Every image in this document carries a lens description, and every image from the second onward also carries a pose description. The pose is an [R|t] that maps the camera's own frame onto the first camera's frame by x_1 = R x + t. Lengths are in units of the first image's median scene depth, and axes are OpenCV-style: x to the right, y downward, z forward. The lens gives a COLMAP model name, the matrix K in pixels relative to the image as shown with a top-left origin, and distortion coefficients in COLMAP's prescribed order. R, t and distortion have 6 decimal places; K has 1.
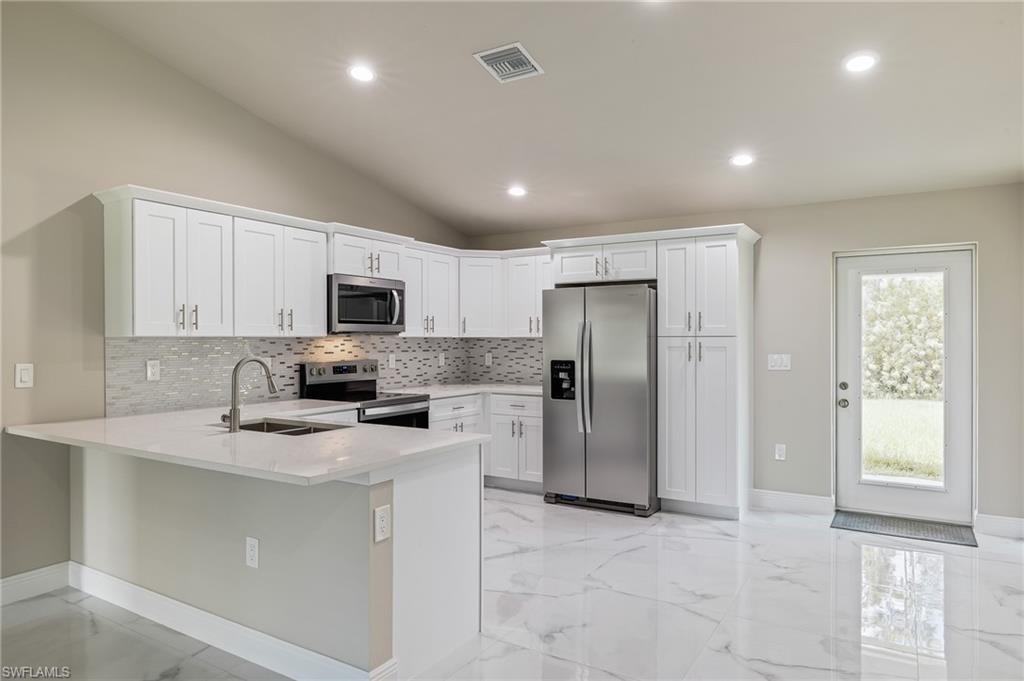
lens RADIAL K [[641.7, 0, 523.3], [0, 641.7, 337.8], [0, 0, 1]] dist [-0.019447, -0.005328]
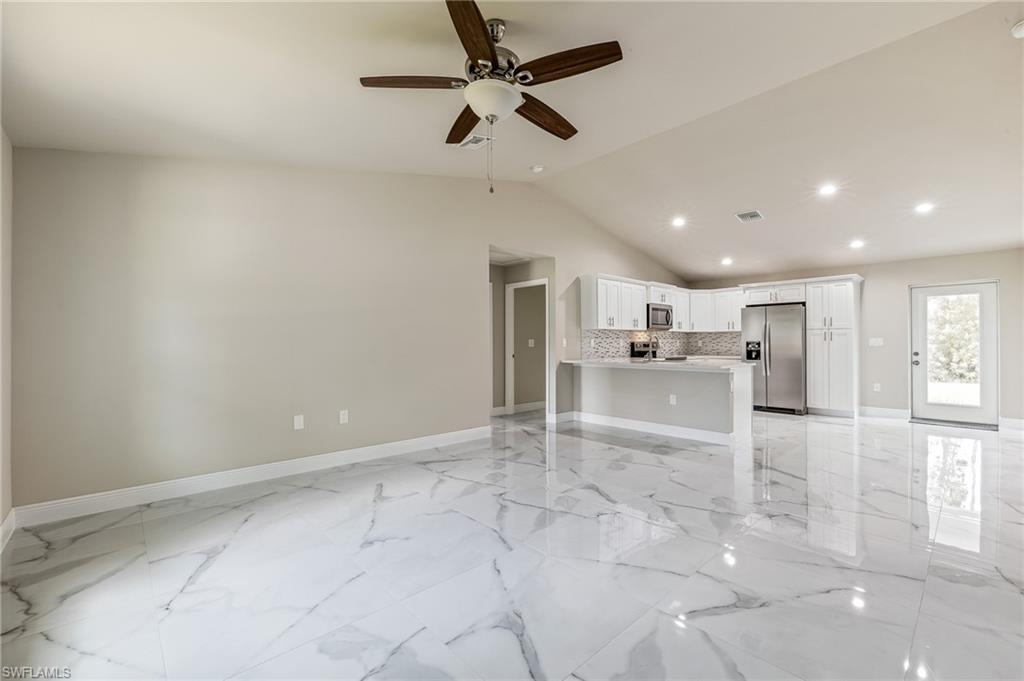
lens RADIAL K [[429.3, 0, 517.1], [0, 429.3, 340.1], [0, 0, 1]] dist [-0.001721, -0.002602]
pose [[0.959669, -0.003076, -0.281116, -0.298105], [0.002136, 0.999991, -0.003649, 0.035591], [0.281124, 0.002902, 0.959667, -0.592752]]
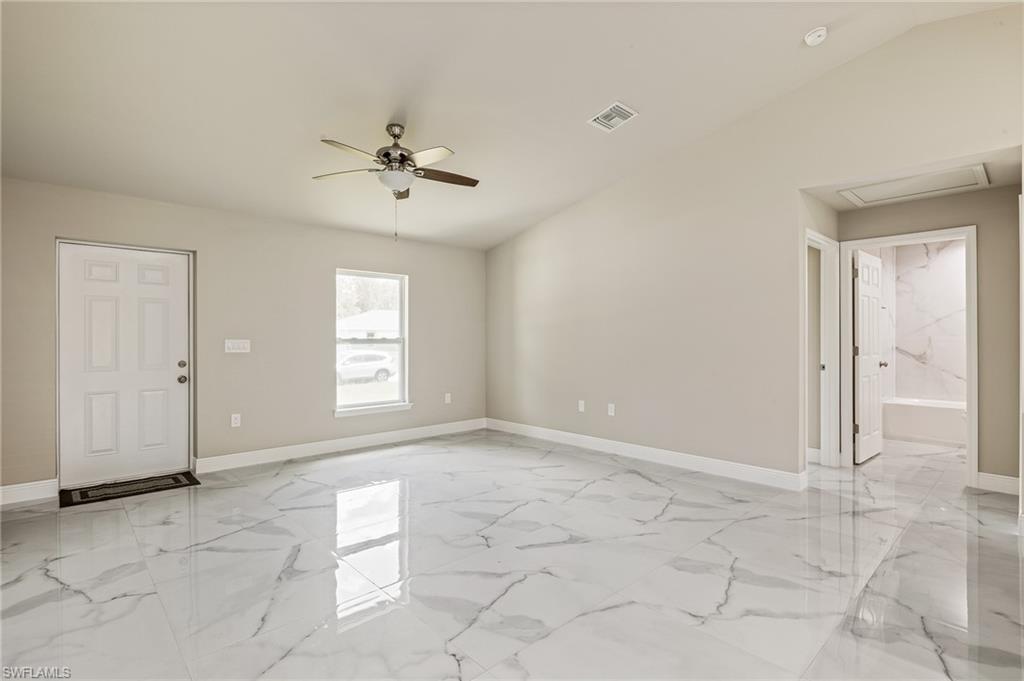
lens RADIAL K [[485.9, 0, 509.2], [0, 485.9, 340.0], [0, 0, 1]] dist [-0.010382, 0.002251]
pose [[-0.286570, 0.002896, -0.958055, 0.204278], [0.005605, 0.999983, 0.001346, 0.027720], [0.958043, -0.004984, -0.286581, 0.194266]]
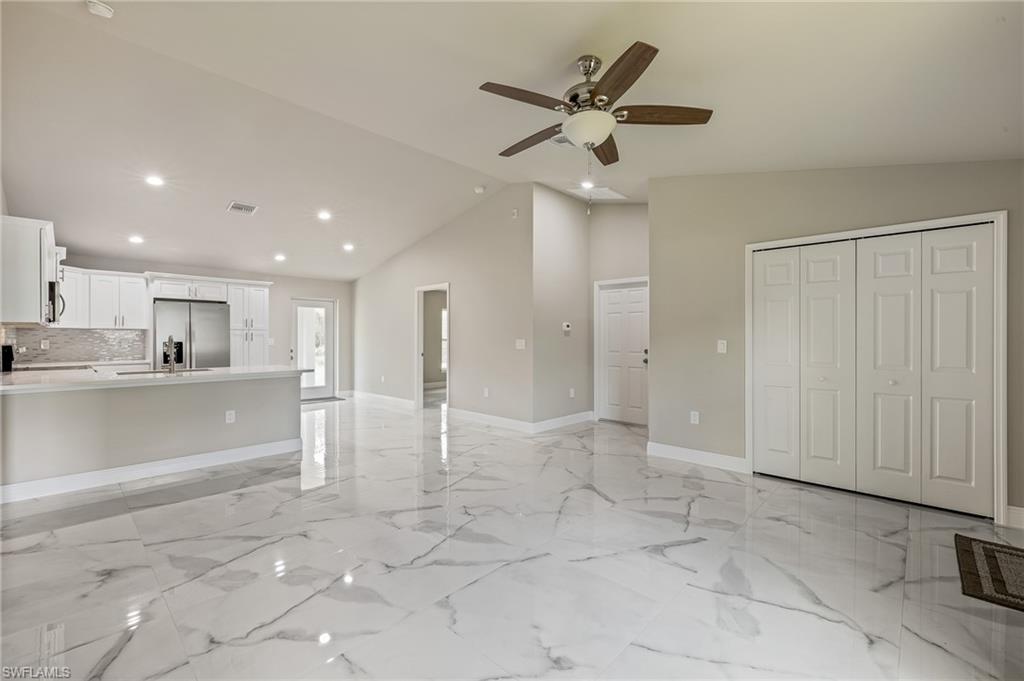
lens RADIAL K [[429.3, 0, 510.9], [0, 429.3, 340.0], [0, 0, 1]] dist [-0.001721, -0.002602]
pose [[0.225707, -0.004728, 0.974184, -0.930407], [-0.003942, 0.999976, 0.005767, 0.019867], [-0.974187, -0.005142, 0.225683, -0.200359]]
